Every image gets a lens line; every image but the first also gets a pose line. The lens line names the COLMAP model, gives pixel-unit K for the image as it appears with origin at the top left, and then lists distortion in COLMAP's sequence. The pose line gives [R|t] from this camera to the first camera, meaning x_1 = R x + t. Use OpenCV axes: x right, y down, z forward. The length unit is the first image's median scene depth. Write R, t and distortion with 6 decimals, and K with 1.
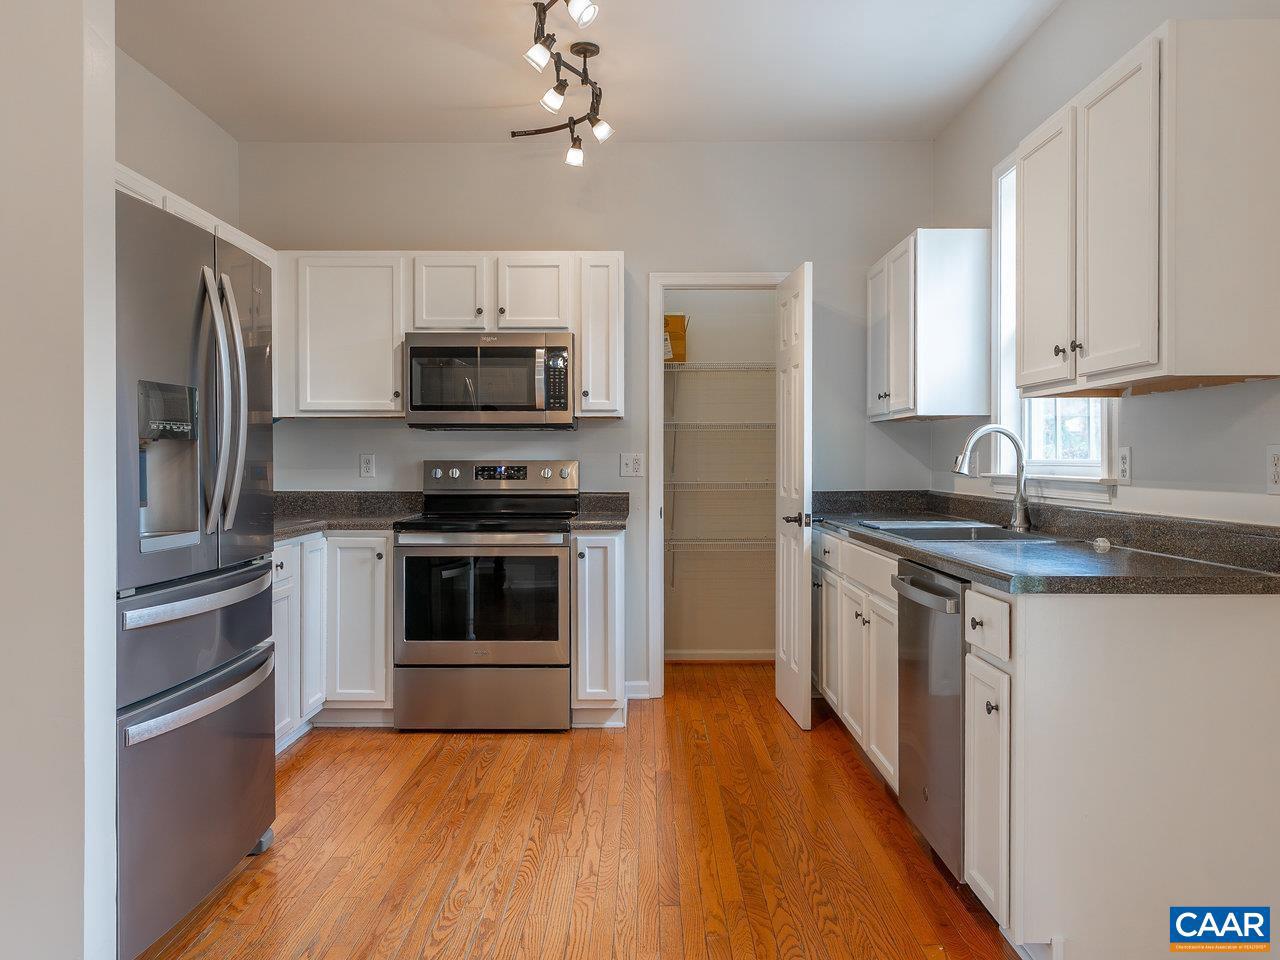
lens RADIAL K [[1013.5, 0, 640.0], [0, 1013.5, 480.0], [0, 0, 1]] dist [0.000117, 0.000017]
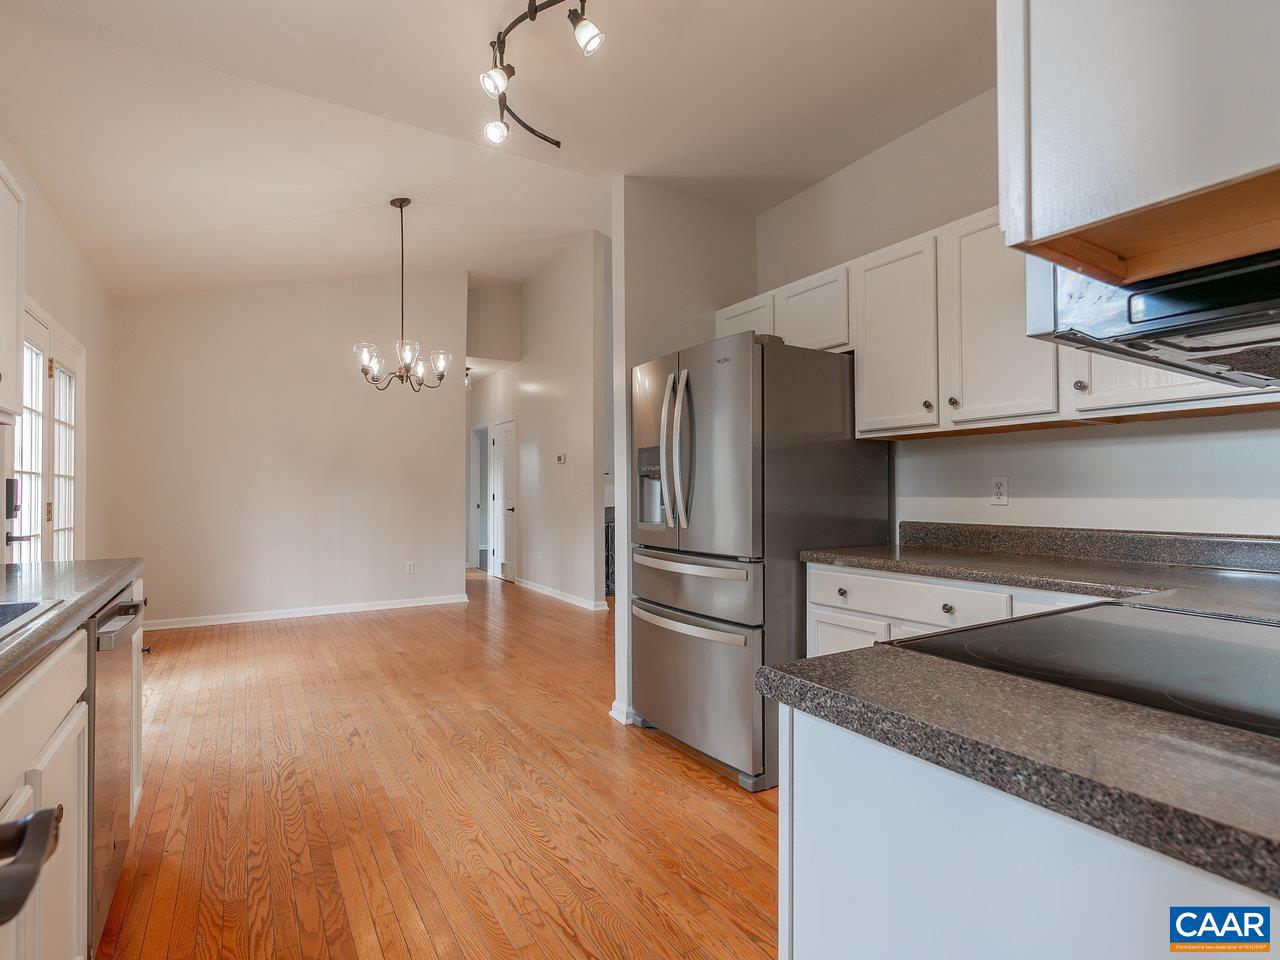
lens RADIAL K [[651.0, 0, 655.1], [0, 651.0, 483.1], [0, 0, 1]] dist [-0.001436, -0.000277]
pose [[-0.841401, -0.006085, -0.540377, 0.183004], [-0.008525, 0.999962, 0.002012, -0.024630], [0.540344, 0.006300, -0.841421, 1.707616]]
